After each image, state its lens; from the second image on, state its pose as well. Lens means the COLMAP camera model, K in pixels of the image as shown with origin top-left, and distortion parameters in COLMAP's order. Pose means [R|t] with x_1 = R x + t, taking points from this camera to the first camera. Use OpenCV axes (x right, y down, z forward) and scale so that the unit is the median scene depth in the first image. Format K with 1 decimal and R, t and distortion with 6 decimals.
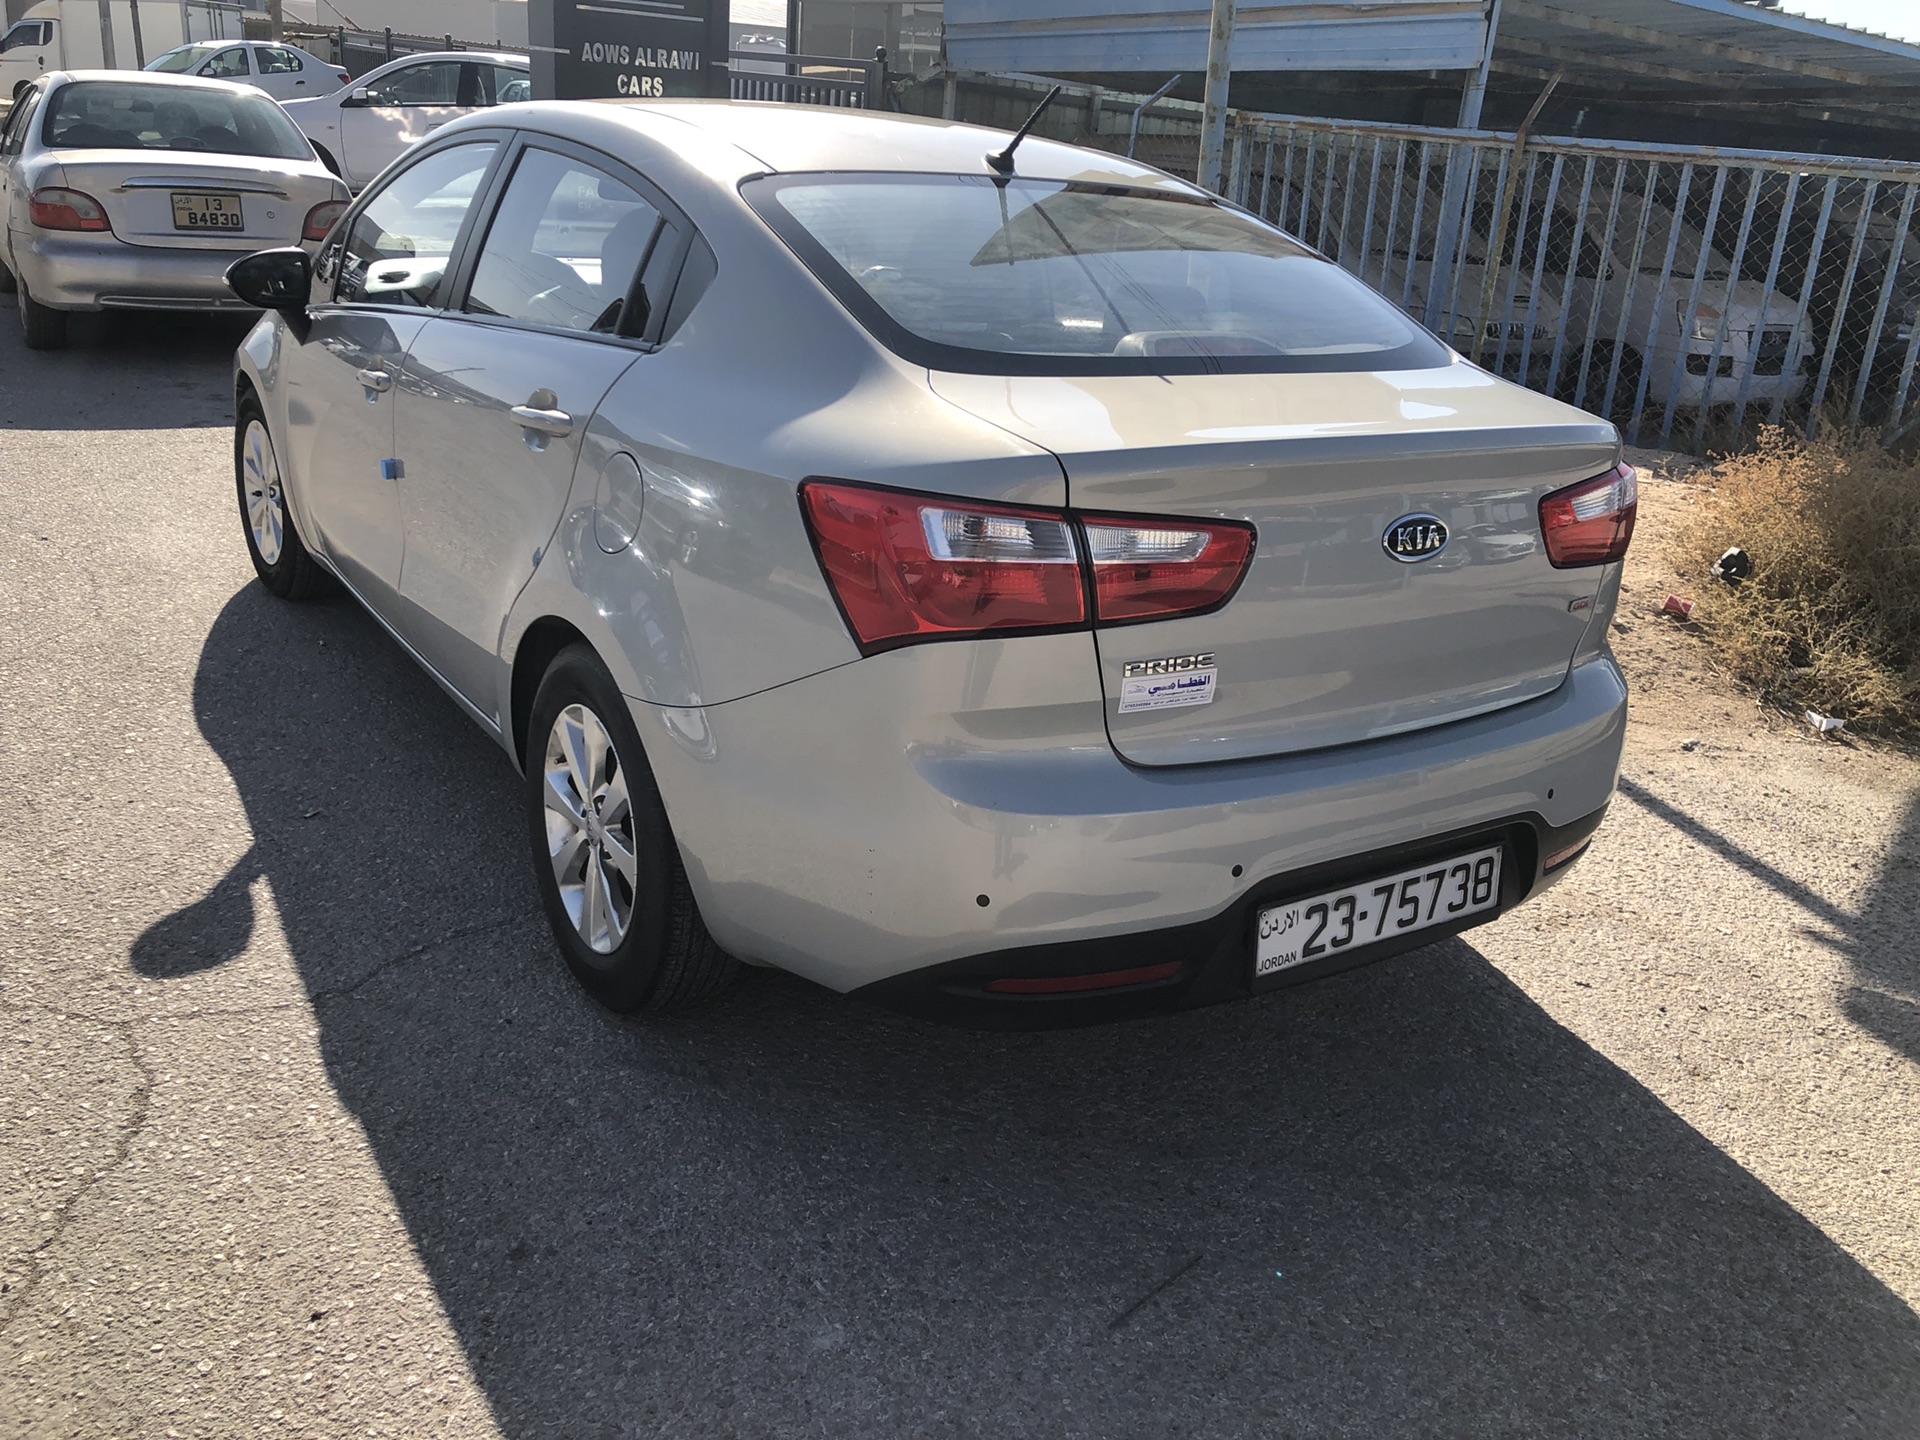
lens RADIAL K [[1554.0, 0, 960.0], [0, 1554.0, 720.0], [0, 0, 1]] dist [0.079418, -0.102510]
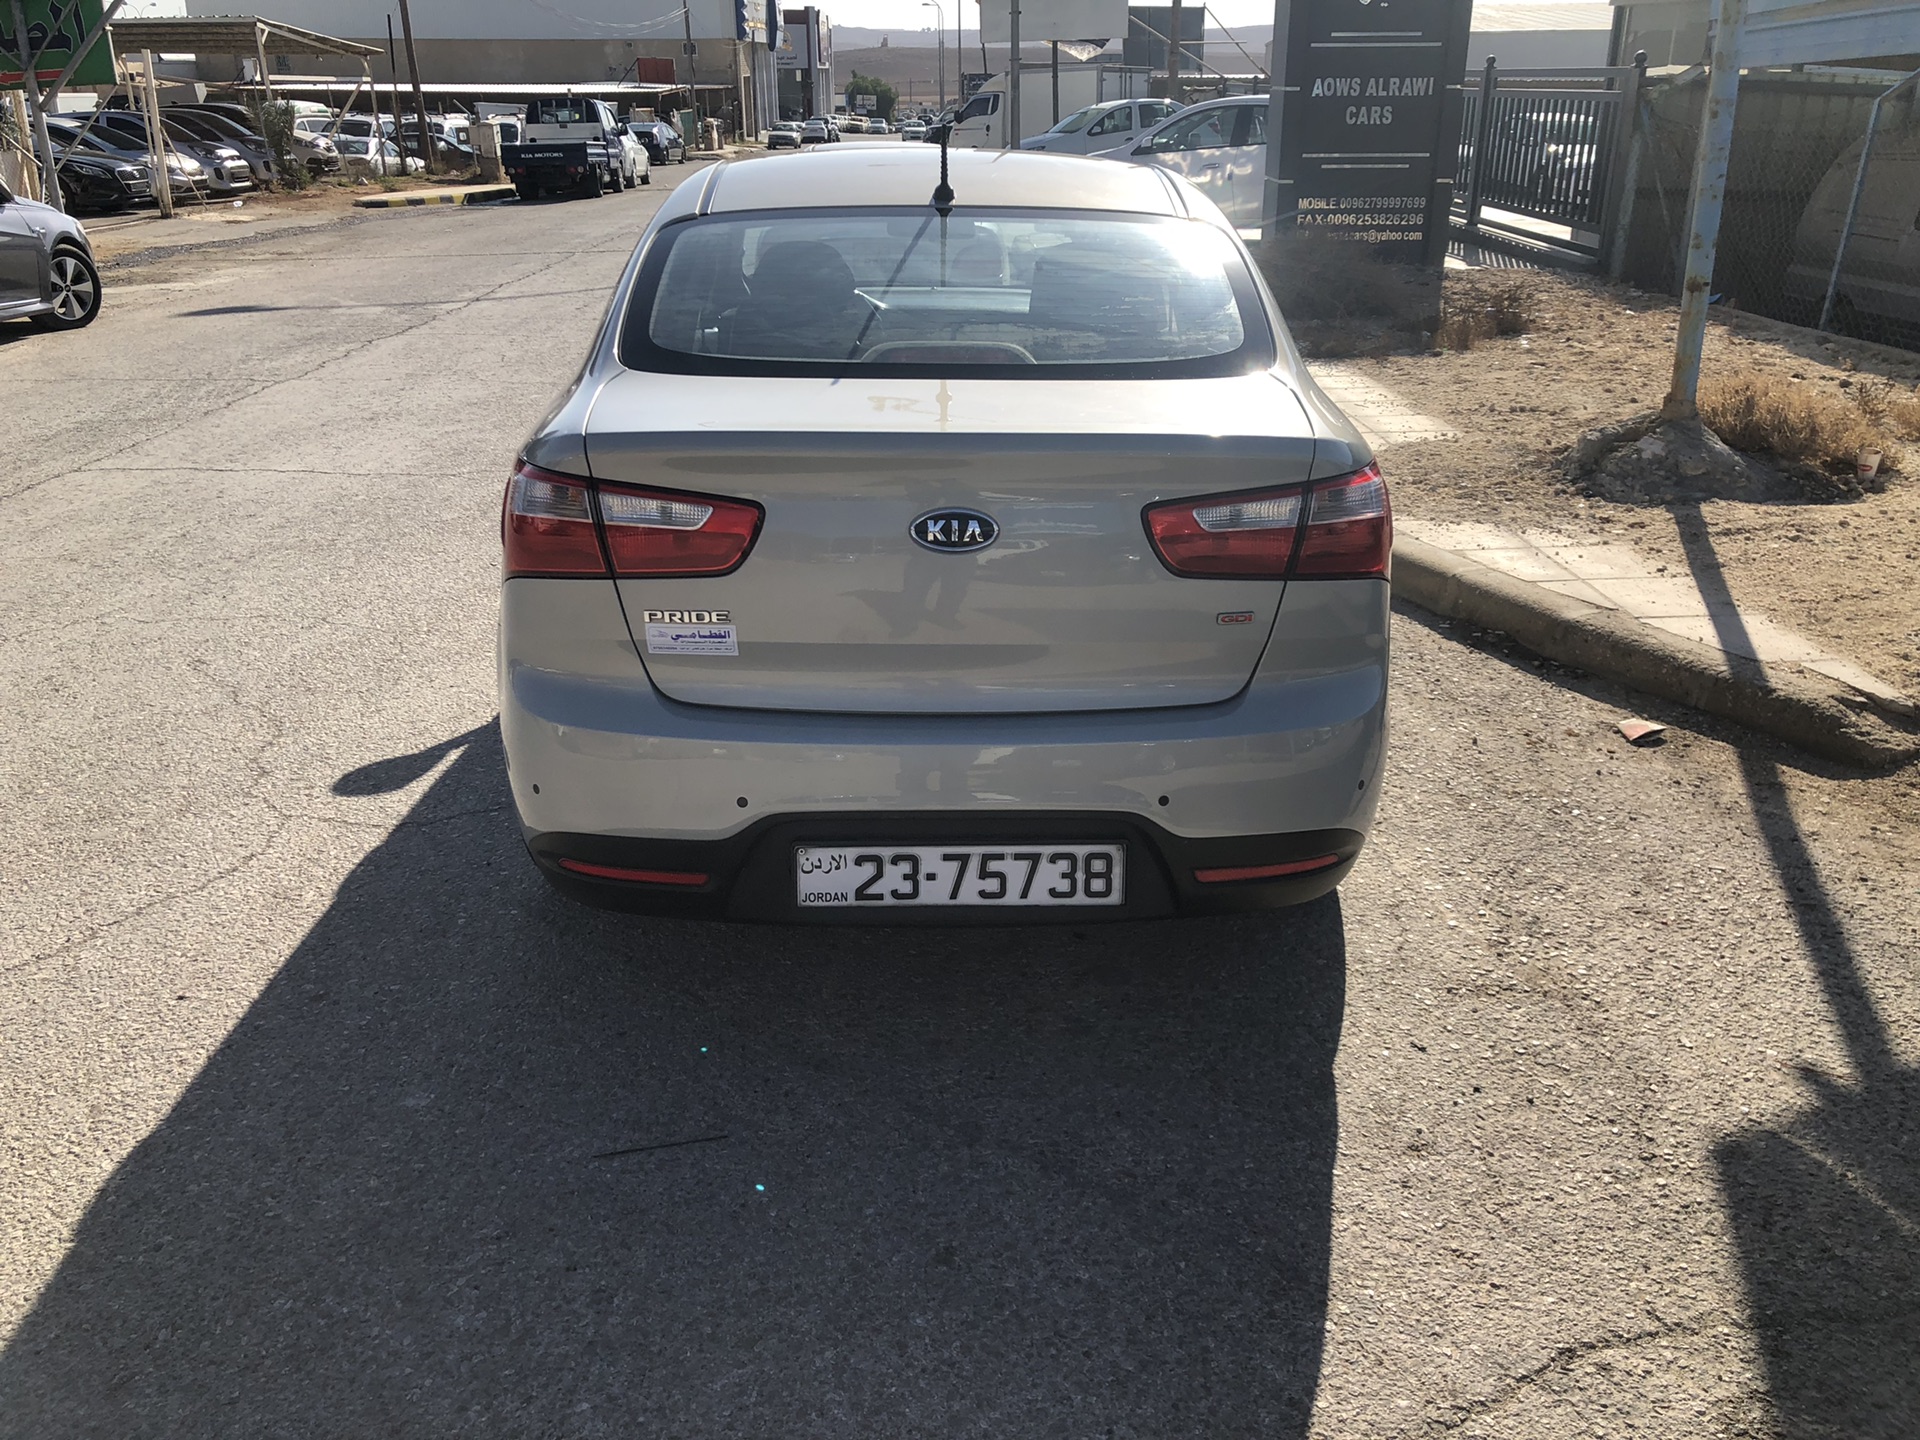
lens RADIAL K [[1554.0, 0, 960.0], [0, 1554.0, 720.0], [0, 0, 1]] dist [0.079418, -0.102510]
pose [[0.847552, 0.122949, -0.516275, 0.807394], [-0.131731, 0.991088, 0.019765, -0.007014], [0.514104, 0.051258, 0.856195, 0.077038]]
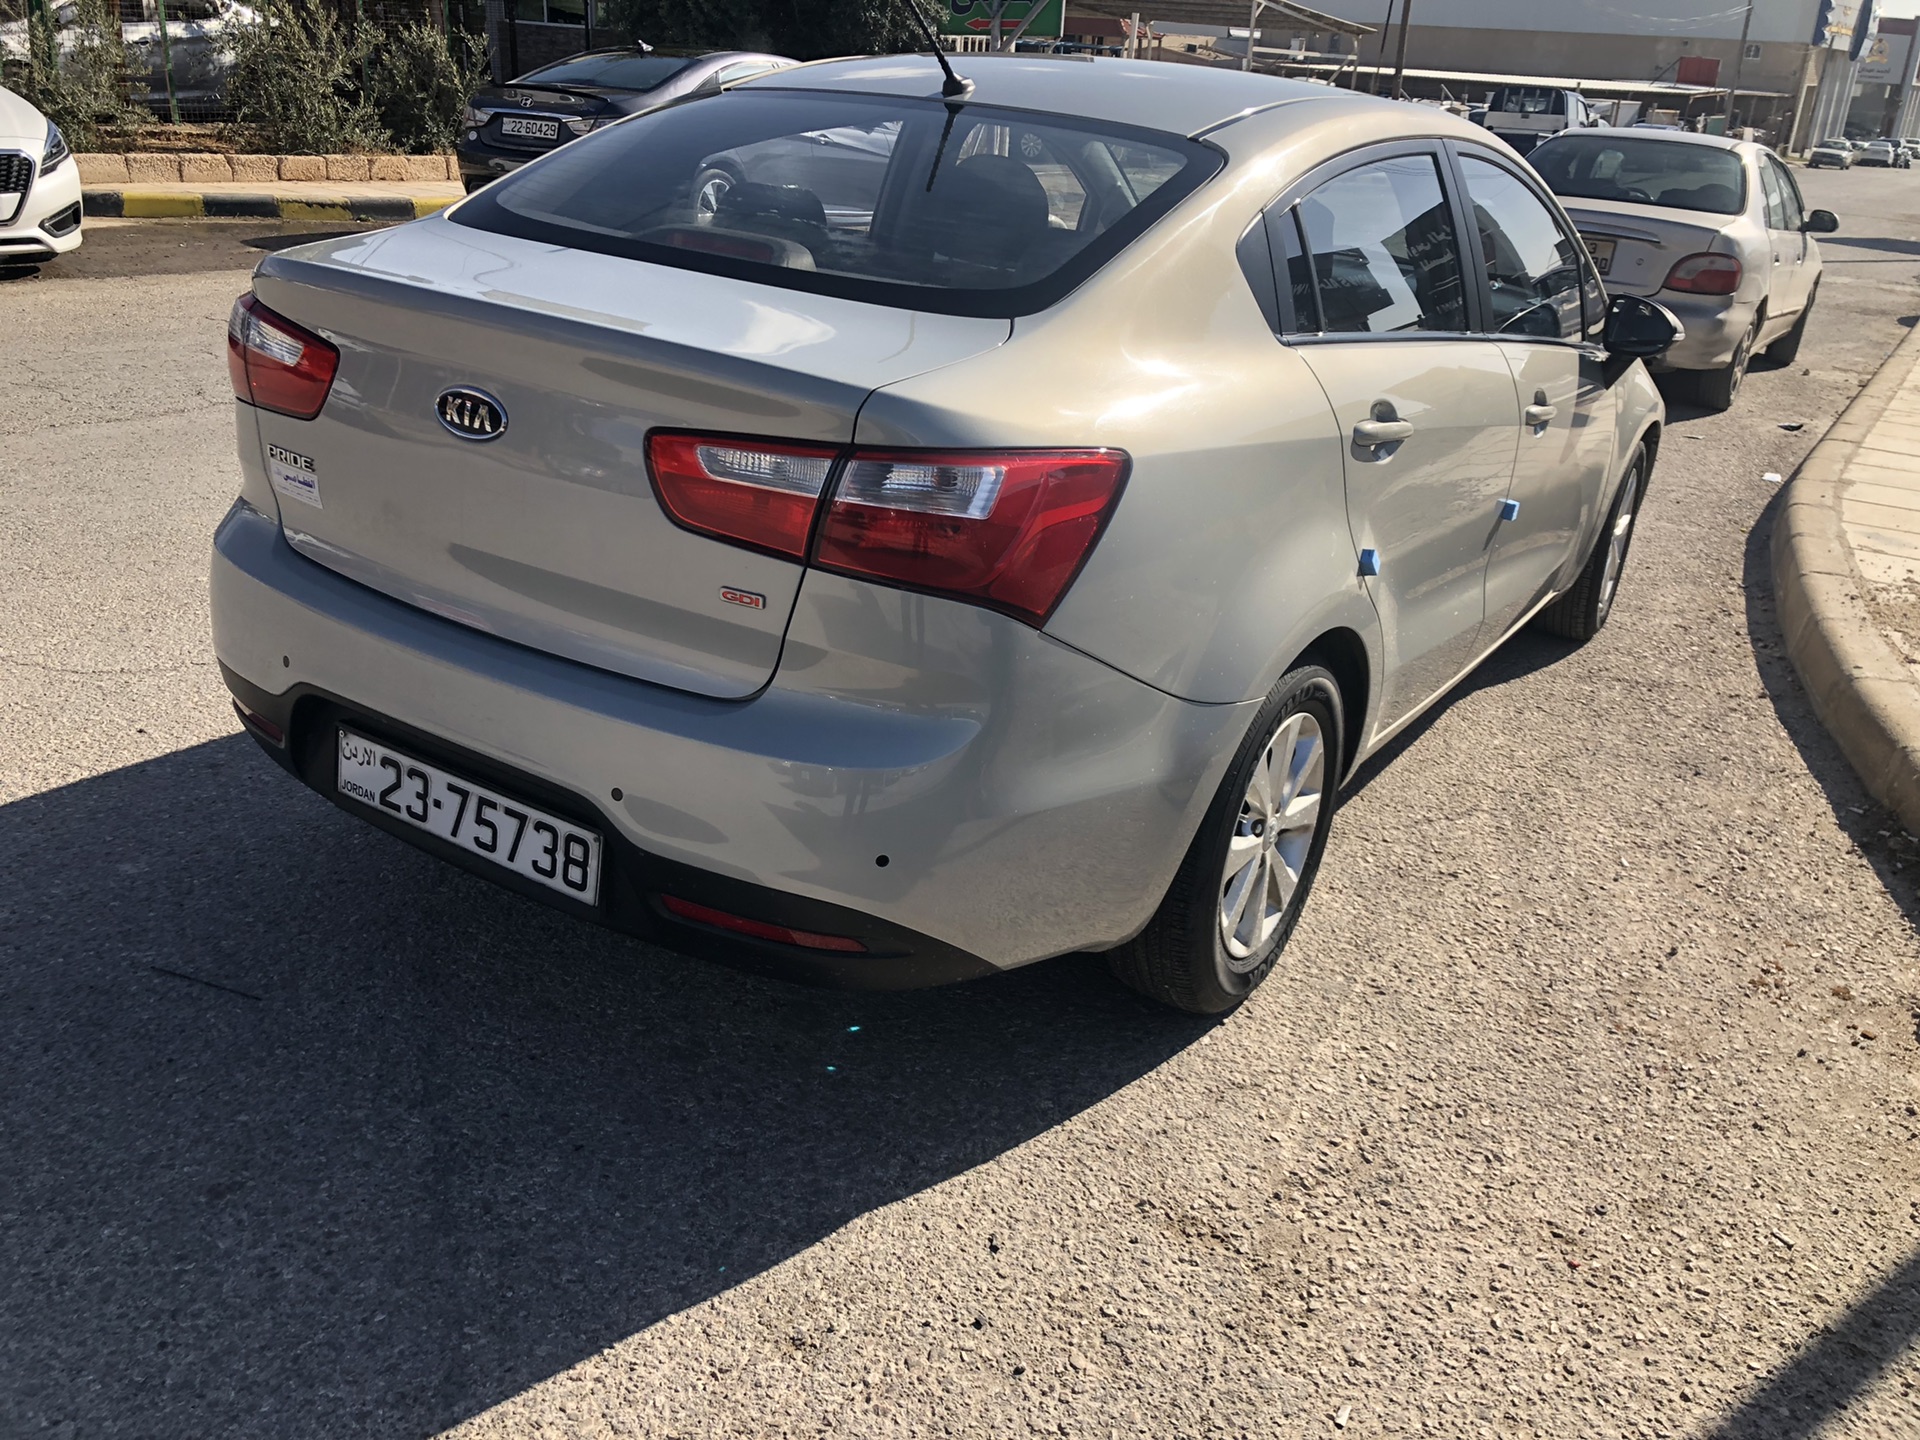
lens RADIAL K [[1554.0, 0, 960.0], [0, 1554.0, 720.0], [0, 0, 1]] dist [0.079418, -0.102510]
pose [[0.405939, 0.314505, -0.858079, 1.181318], [-0.368673, 0.915487, 0.161134, -0.193183], [0.836238, 0.250940, 0.487581, 0.773240]]
